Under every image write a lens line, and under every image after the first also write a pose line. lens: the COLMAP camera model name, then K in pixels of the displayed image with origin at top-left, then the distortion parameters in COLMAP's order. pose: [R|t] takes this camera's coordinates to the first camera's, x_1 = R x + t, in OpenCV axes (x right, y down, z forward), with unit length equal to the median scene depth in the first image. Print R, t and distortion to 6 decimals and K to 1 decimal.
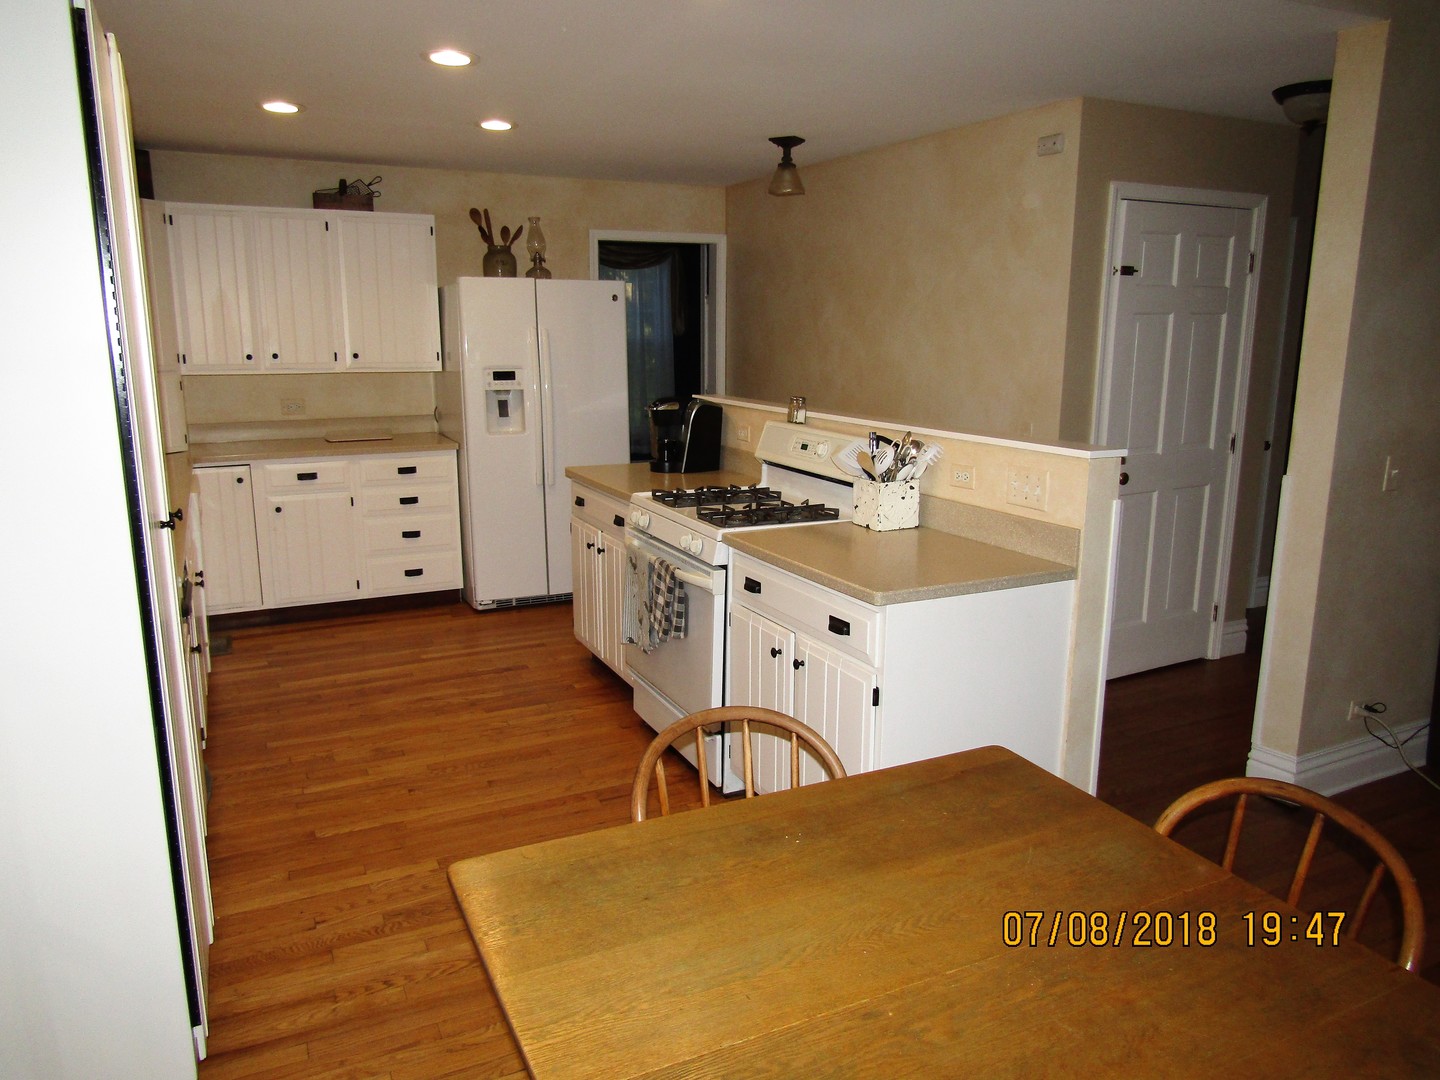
lens RADIAL K [[1028.0, 0, 720.5], [0, 1028.0, 539.0], [0, 0, 1]] dist [-0.009345, -0.004371]
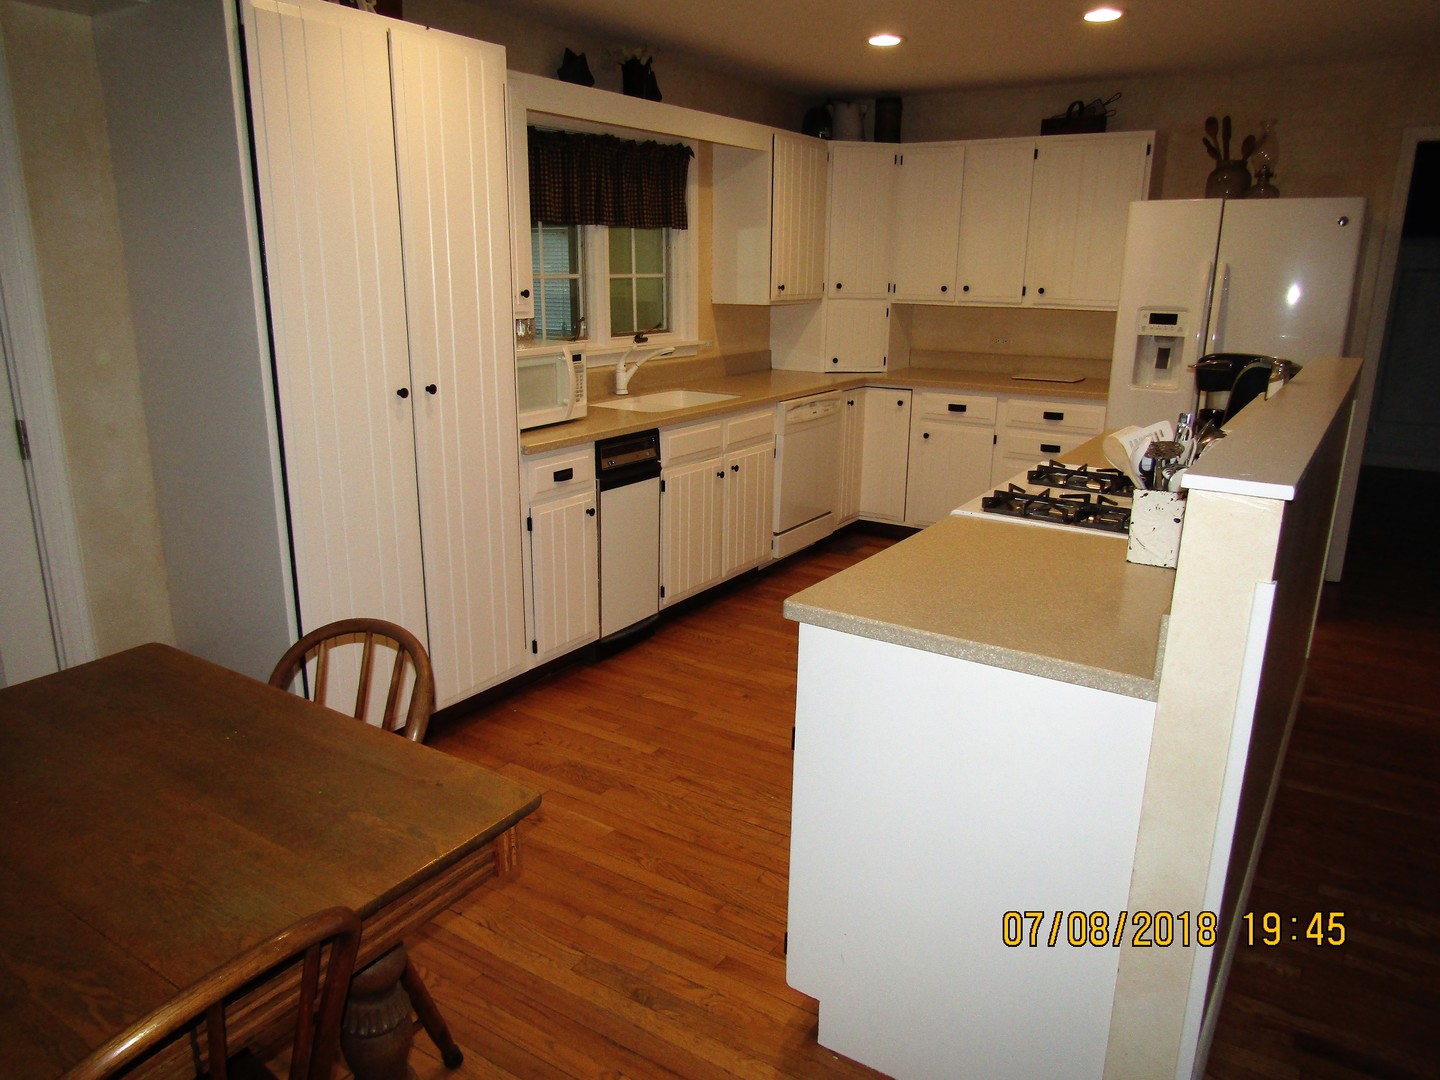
lens RADIAL K [[1028.0, 0, 717.2], [0, 1028.0, 541.1], [0, 0, 1]] dist [-0.009345, -0.004371]
pose [[0.500350, 0.226753, -0.835603, 0.350128], [-0.182599, 0.971026, 0.154163, -0.045329], [0.846349, 0.075445, 0.527258, 0.263093]]
